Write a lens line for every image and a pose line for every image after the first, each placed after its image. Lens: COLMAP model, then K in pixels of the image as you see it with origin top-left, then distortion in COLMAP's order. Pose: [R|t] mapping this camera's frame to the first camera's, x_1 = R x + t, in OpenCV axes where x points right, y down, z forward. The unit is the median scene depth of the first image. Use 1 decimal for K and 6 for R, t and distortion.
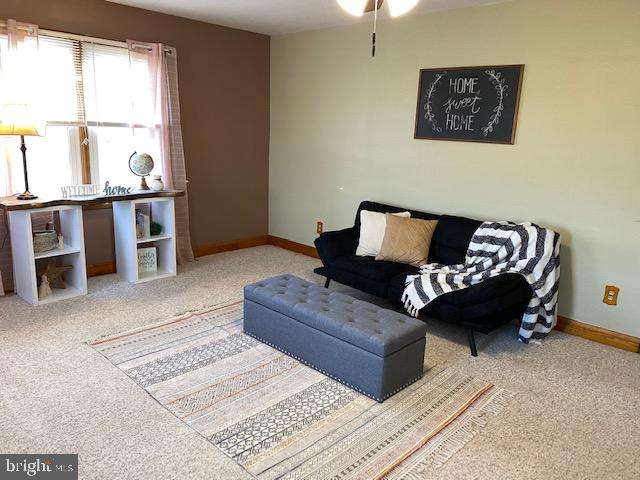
lens RADIAL K [[483.6, 0, 314.4], [0, 483.6, 239.2], [0, 0, 1]] dist [0.040747, -0.049658]
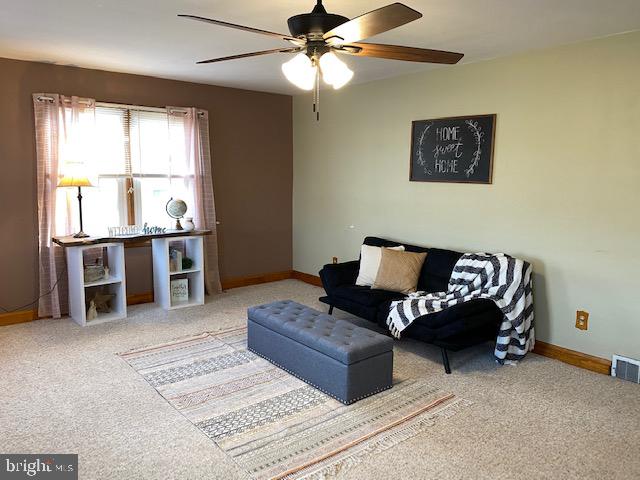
lens RADIAL K [[483.6, 0, 315.5], [0, 483.6, 240.8], [0, 0, 1]] dist [0.040747, -0.049658]
pose [[0.992617, -0.010150, -0.120866, 0.140221], [-0.000303, 0.996282, -0.086152, 0.029944], [0.121291, 0.085553, 0.988923, -0.134038]]
